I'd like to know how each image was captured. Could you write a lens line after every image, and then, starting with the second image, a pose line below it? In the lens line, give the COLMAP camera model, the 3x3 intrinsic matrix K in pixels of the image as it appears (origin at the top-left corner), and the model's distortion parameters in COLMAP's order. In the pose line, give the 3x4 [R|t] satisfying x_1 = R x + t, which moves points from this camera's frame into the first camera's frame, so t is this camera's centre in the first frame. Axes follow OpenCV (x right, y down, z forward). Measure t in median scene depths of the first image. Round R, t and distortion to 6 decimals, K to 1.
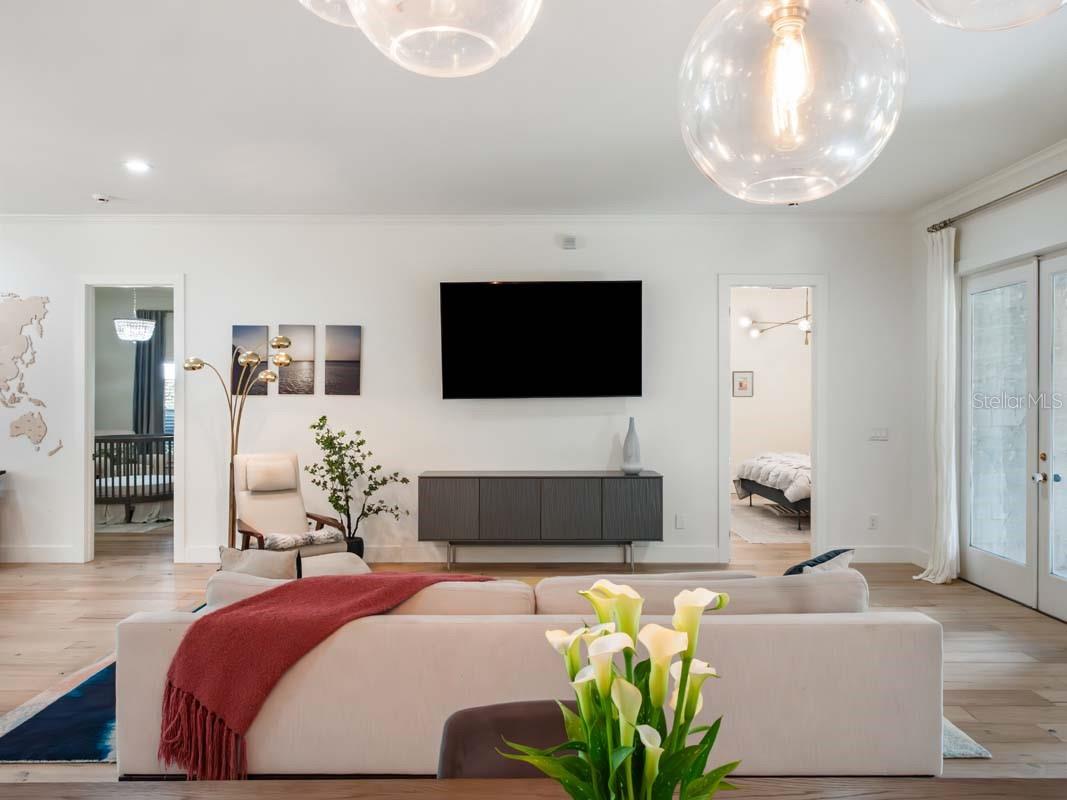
lens RADIAL K [[759.6, 0, 529.4], [0, 759.6, 399.1], [0, 0, 1]] dist [0.003881, 0.001203]
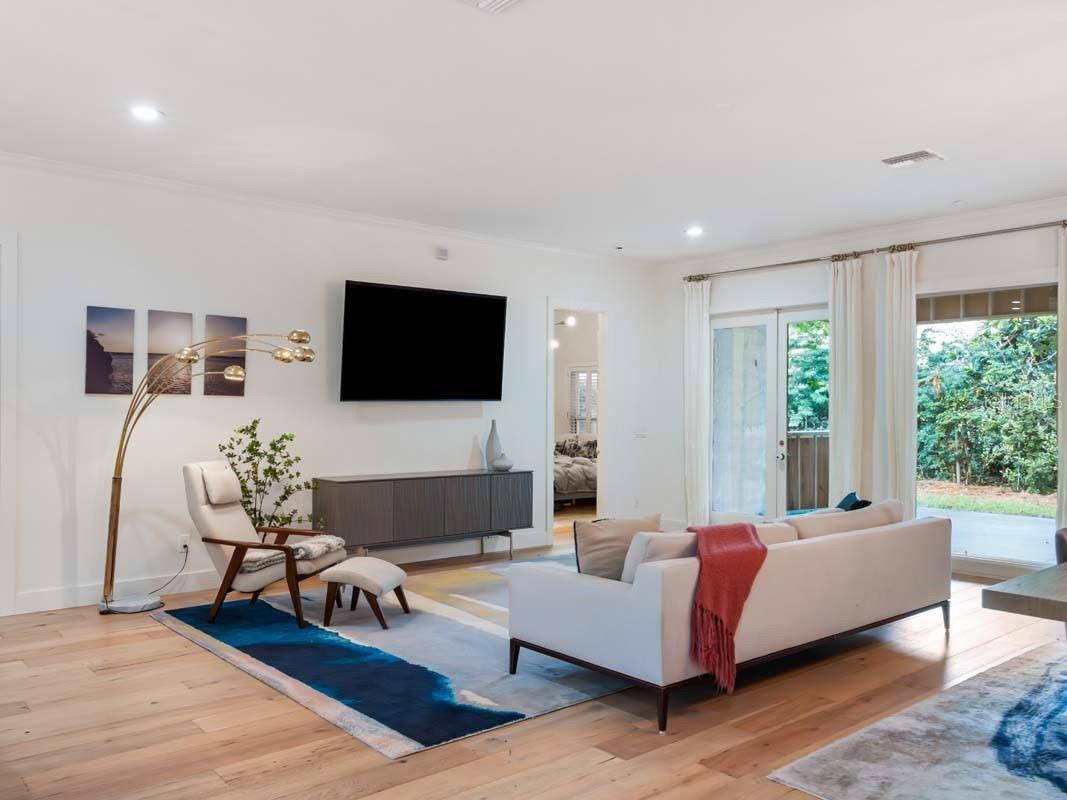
lens RADIAL K [[863.2, 0, 533.5], [0, 863.2, 400.0], [0, 0, 1]] dist [0.002489, -0.000188]
pose [[0.760266, 0.011169, 0.649516, -0.627605], [-0.003487, 0.999908, -0.013113, 0.011650], [-0.649602, 0.007705, 0.760235, 0.012313]]
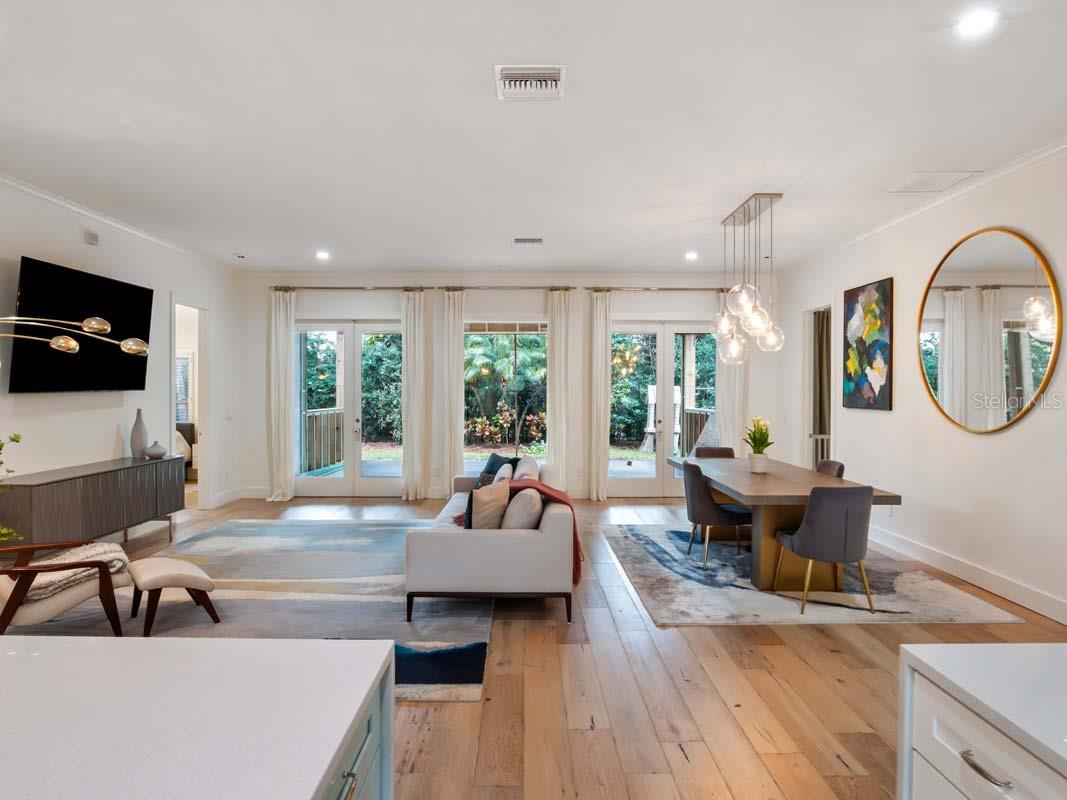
lens RADIAL K [[650.2, 0, 536.2], [0, 650.2, 389.1], [0, 0, 1]] dist [-0.017392, 0.000802]
pose [[-0.013184, 0.001695, 0.999912, -0.819637], [-0.001054, 0.999998, -0.001709, -0.004037], [-0.999913, -0.001076, -0.013182, 0.422812]]
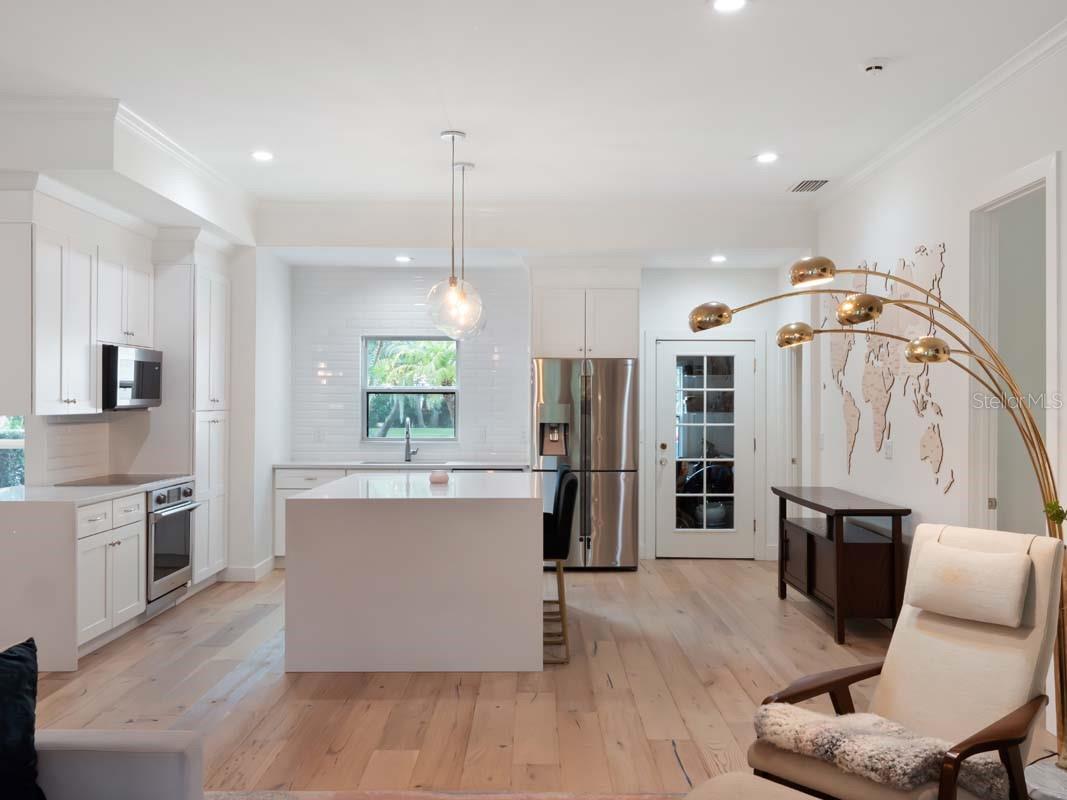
lens RADIAL K [[972.0, 0, 538.3], [0, 972.0, 396.9], [0, 0, 1]] dist [0.001857, 0.001605]
pose [[0.002227, -0.006092, -0.999979, 0.179484], [-0.004642, 0.999971, -0.006102, 0.000576], [0.999987, 0.004655, 0.002199, 0.666842]]
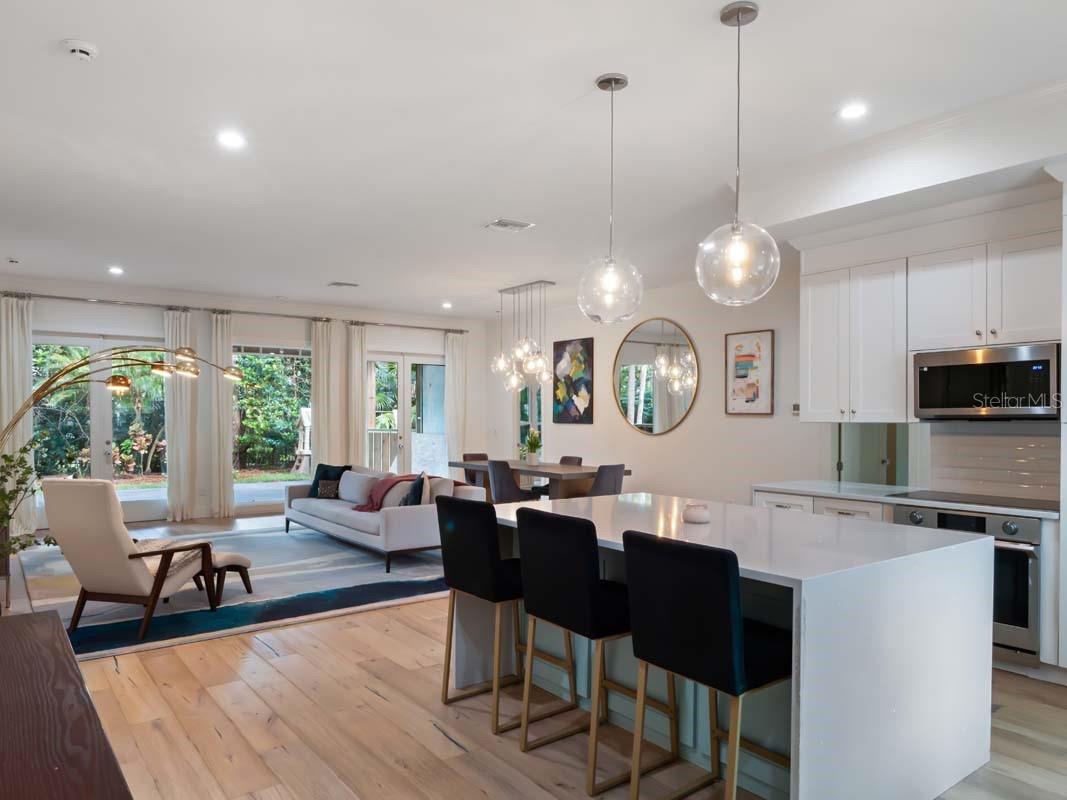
lens RADIAL K [[721.7, 0, 528.6], [0, 721.7, 406.0], [0, 0, 1]] dist [0.006618, 0.003146]
pose [[-0.601191, 0.009717, 0.799046, -1.084445], [-0.000677, 0.999920, -0.012669, 0.005279], [-0.799105, -0.008158, -0.601136, 0.963344]]
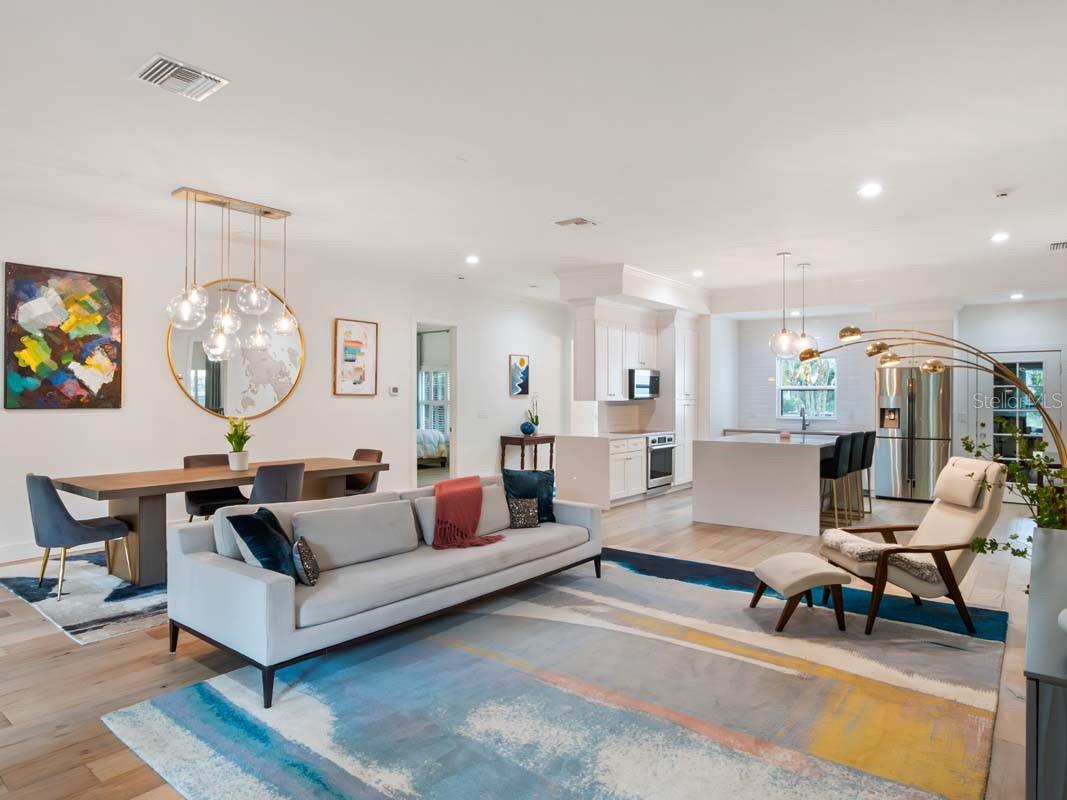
lens RADIAL K [[650.2, 0, 536.2], [0, 650.2, 389.1], [0, 0, 1]] dist [-0.017392, 0.000802]
pose [[-0.621119, -0.010666, -0.783644, 0.434279], [-0.003443, 0.999935, -0.010881, 0.004168], [0.783709, -0.004060, -0.621115, 0.945505]]
